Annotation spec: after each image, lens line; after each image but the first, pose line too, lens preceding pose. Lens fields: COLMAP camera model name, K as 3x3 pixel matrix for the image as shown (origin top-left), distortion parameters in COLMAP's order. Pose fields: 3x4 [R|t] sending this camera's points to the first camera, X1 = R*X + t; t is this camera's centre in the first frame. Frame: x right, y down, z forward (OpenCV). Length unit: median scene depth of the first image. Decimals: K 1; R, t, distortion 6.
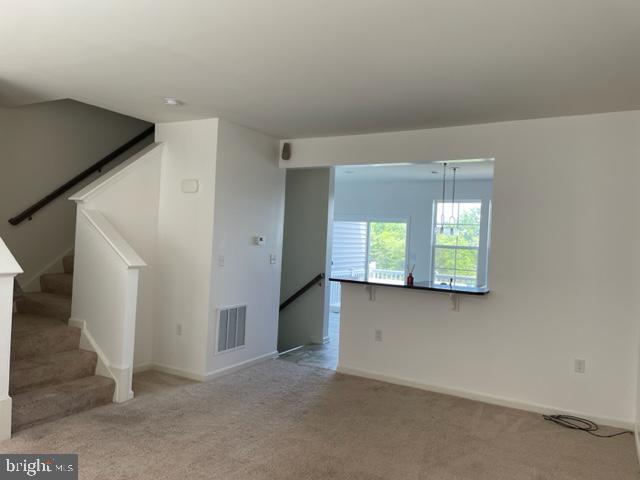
lens RADIAL K [[481.5, 0, 317.7], [0, 481.5, 237.3], [0, 0, 1]] dist [0.032253, -0.017087]
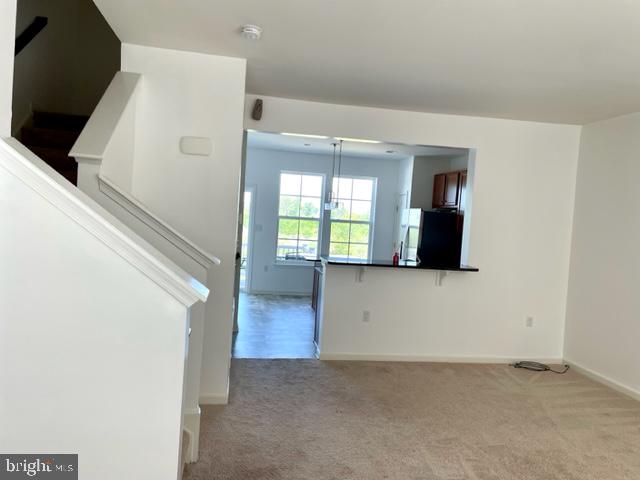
lens RADIAL K [[481.5, 0, 317.3], [0, 481.5, 241.8], [0, 0, 1]] dist [0.032253, -0.017087]
pose [[0.777632, -0.028357, 0.628080, -0.587604], [-0.031910, 0.995915, 0.084472, -0.030609], [-0.627910, -0.085730, 0.773550, 0.318920]]
